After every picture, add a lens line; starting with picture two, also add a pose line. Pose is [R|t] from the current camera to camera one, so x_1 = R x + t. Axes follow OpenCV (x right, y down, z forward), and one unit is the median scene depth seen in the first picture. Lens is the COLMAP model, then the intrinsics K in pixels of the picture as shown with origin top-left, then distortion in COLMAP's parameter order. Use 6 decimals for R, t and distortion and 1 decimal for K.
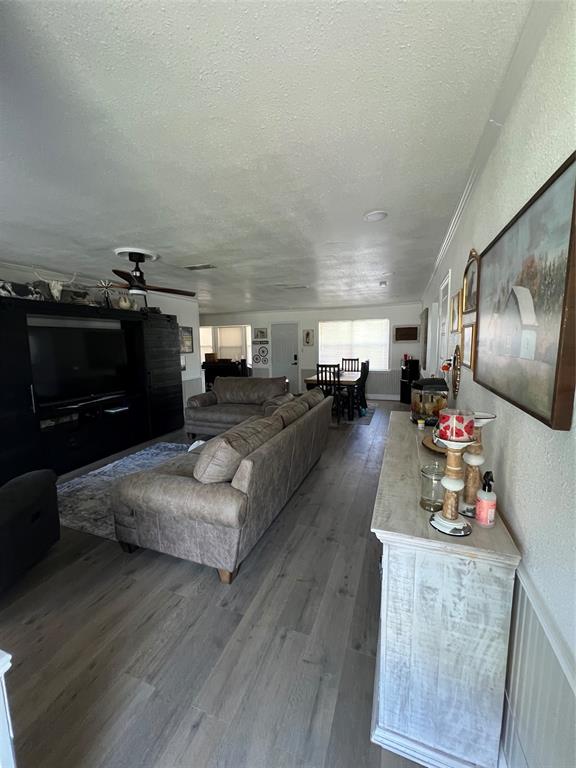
lens RADIAL K [[306.5, 0, 285.4], [0, 306.5, 382.1], [0, 0, 1]] dist [-0.001032, 0.000074]
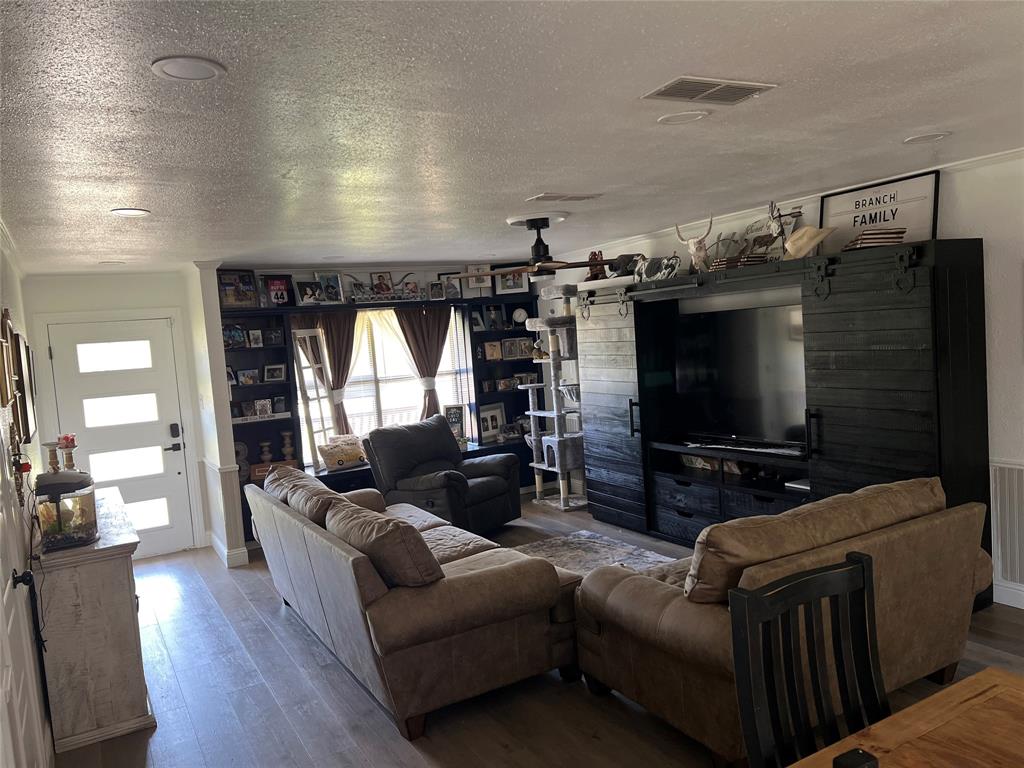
lens RADIAL K [[765.6, 0, 511.5], [0, 765.6, 384.3], [0, 0, 1]] dist [0.043798, -0.046860]
pose [[-0.627347, 0.122781, -0.769000, 0.339097], [-0.006827, 0.986587, 0.163091, -0.142091], [0.778710, 0.107565, -0.618094, 0.824064]]
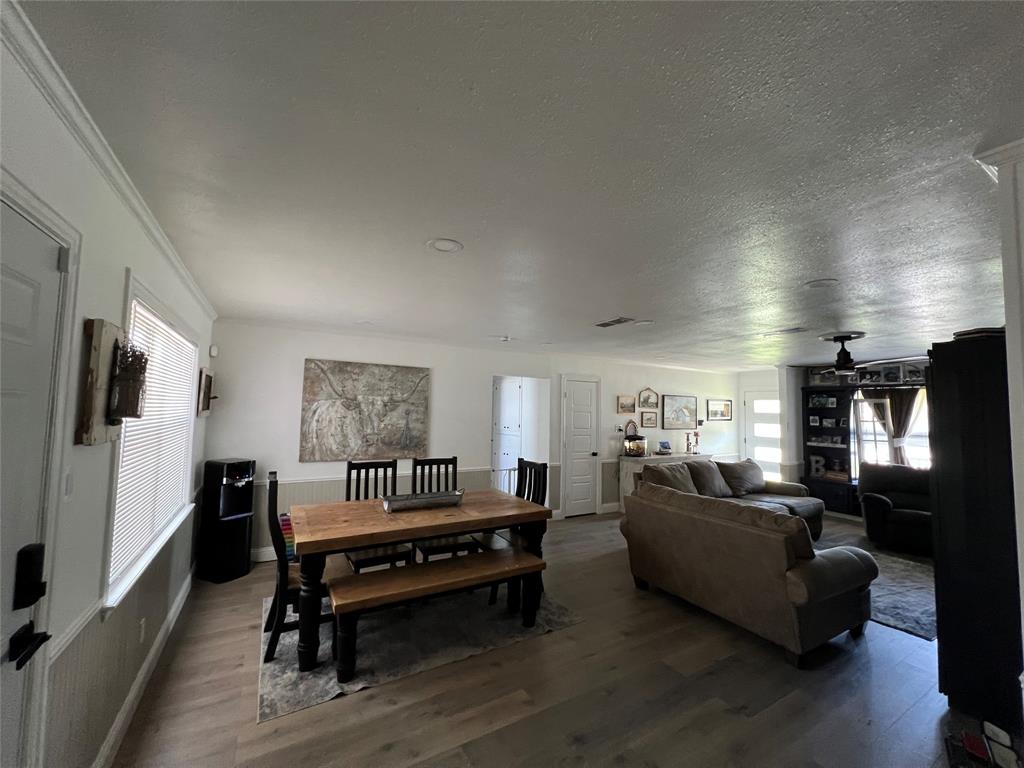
lens RADIAL K [[408.6, 0, 507.2], [0, 408.6, 386.0], [0, 0, 1]] dist [-0.001032, 0.000074]
pose [[-0.775266, 0.041215, 0.630288, -0.194407], [0.071050, 0.997226, 0.022183, -0.151384], [-0.627626, 0.061980, -0.776044, 1.161351]]
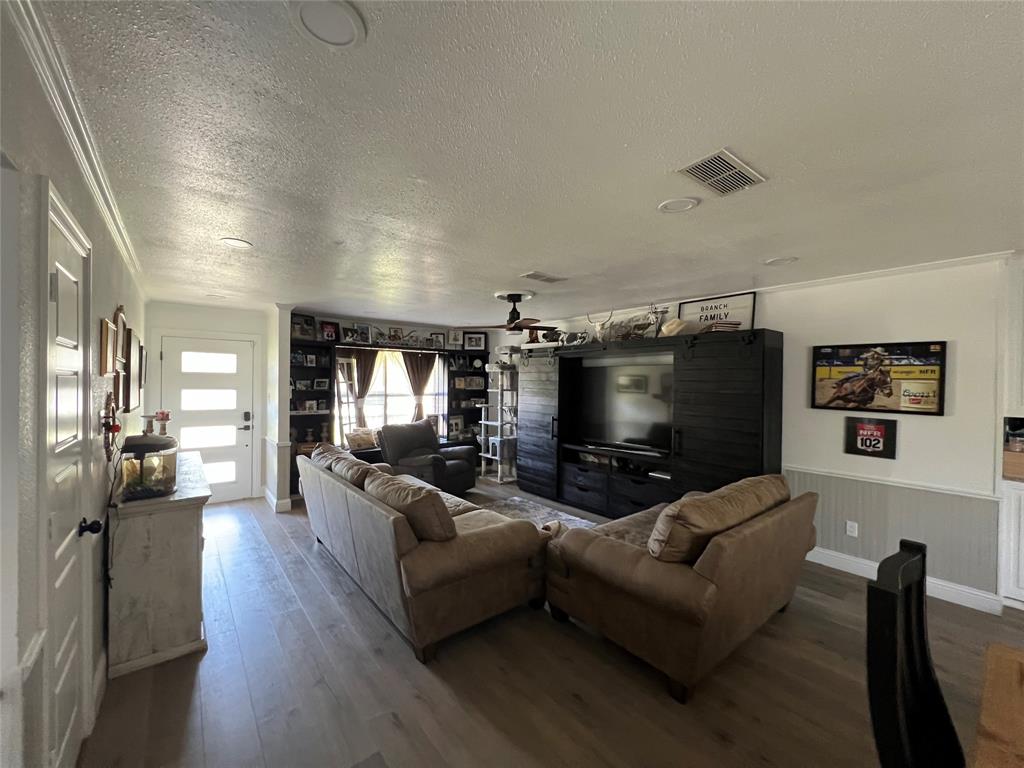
lens RADIAL K [[408.6, 0, 511.0], [0, 408.6, 382.8], [0, 0, 1]] dist [-0.001032, 0.000074]
pose [[-0.499544, 0.017005, -0.866122, 0.283827], [-0.104772, 0.991282, 0.079891, -0.101891], [0.859929, 0.130655, -0.493407, 0.702665]]
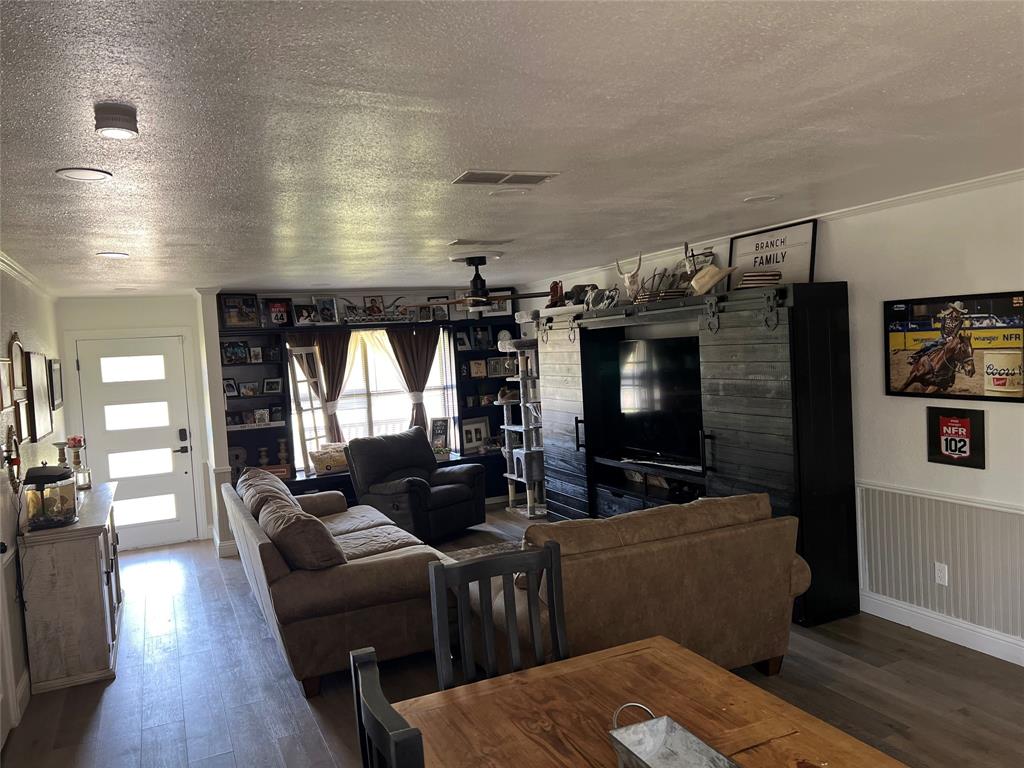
lens RADIAL K [[765.6, 0, 508.3], [0, 765.6, 381.7], [0, 0, 1]] dist [0.043798, -0.046860]
pose [[-0.693999, 0.094754, -0.713713, 0.323315], [-0.014360, 0.989283, 0.145303, -0.163442], [0.719832, 0.111089, -0.685201, 0.967767]]
